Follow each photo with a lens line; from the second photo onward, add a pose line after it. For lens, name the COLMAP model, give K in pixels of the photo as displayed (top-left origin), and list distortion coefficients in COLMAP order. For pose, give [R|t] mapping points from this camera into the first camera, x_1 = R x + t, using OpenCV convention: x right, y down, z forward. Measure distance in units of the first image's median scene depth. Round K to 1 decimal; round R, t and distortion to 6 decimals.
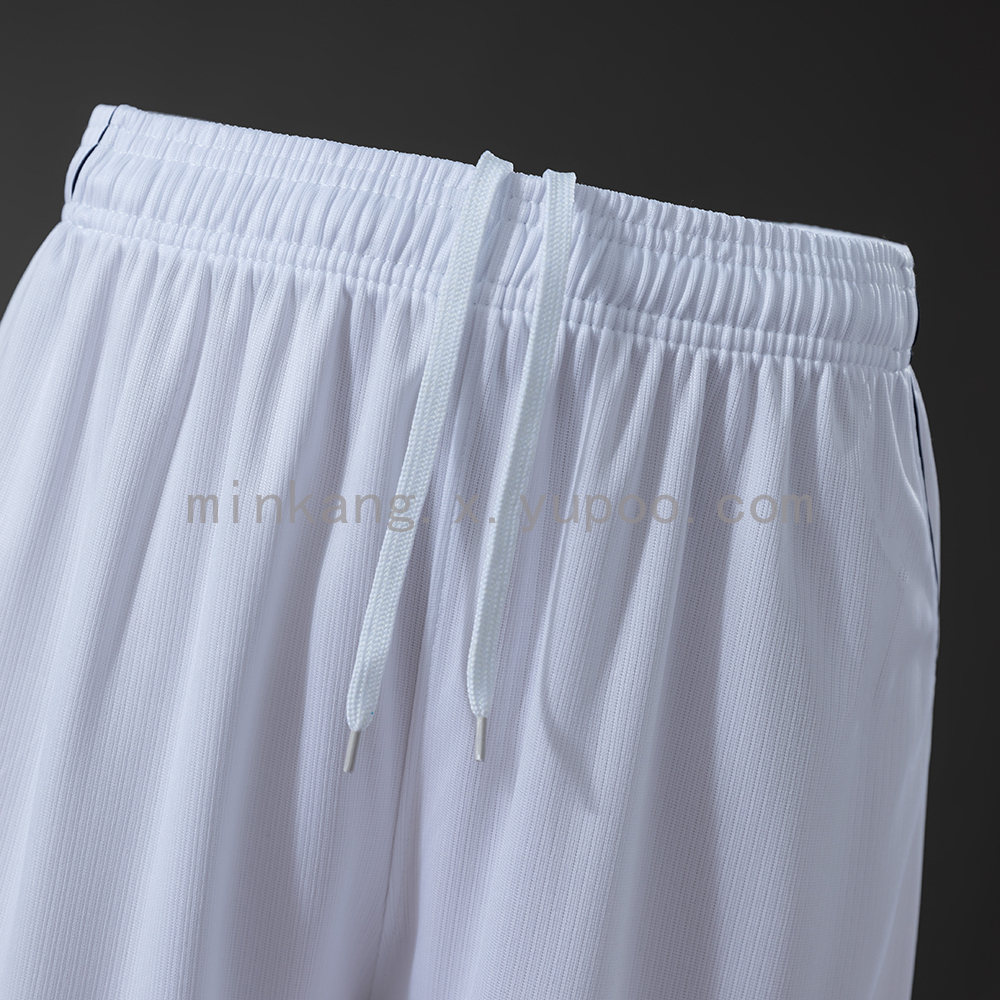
lens RADIAL K [[2180.9, 0, 500.0], [0, 2180.9, 500.0], [0, 0, 1]] dist [0.068121, -0.406771]
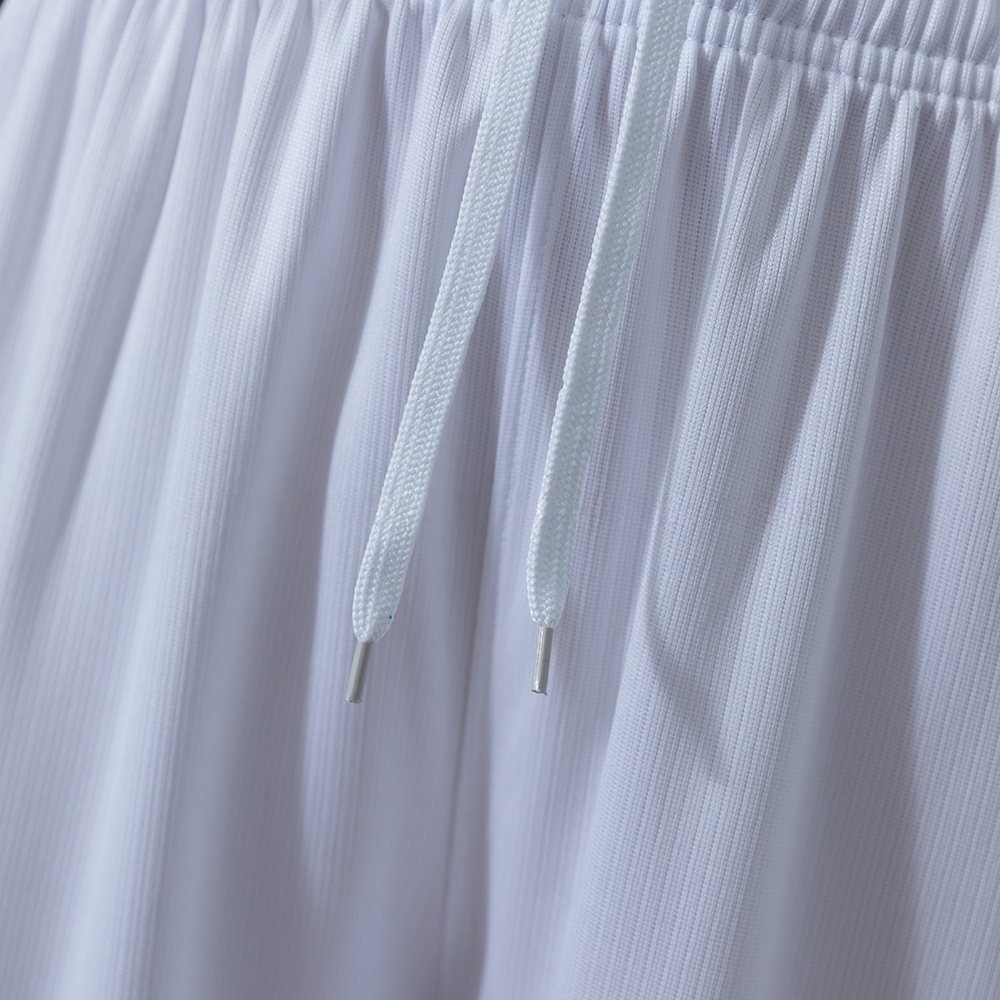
lens RADIAL K [[2180.9, 0, 500.0], [0, 2180.9, 500.0], [0, 0, 1]] dist [0.068121, -0.406771]
pose [[0.987332, 0.031717, -0.155463, 0.078245], [-0.032516, 0.999468, -0.002601, 0.061248], [0.155297, 0.007623, 0.987838, 0.331728]]
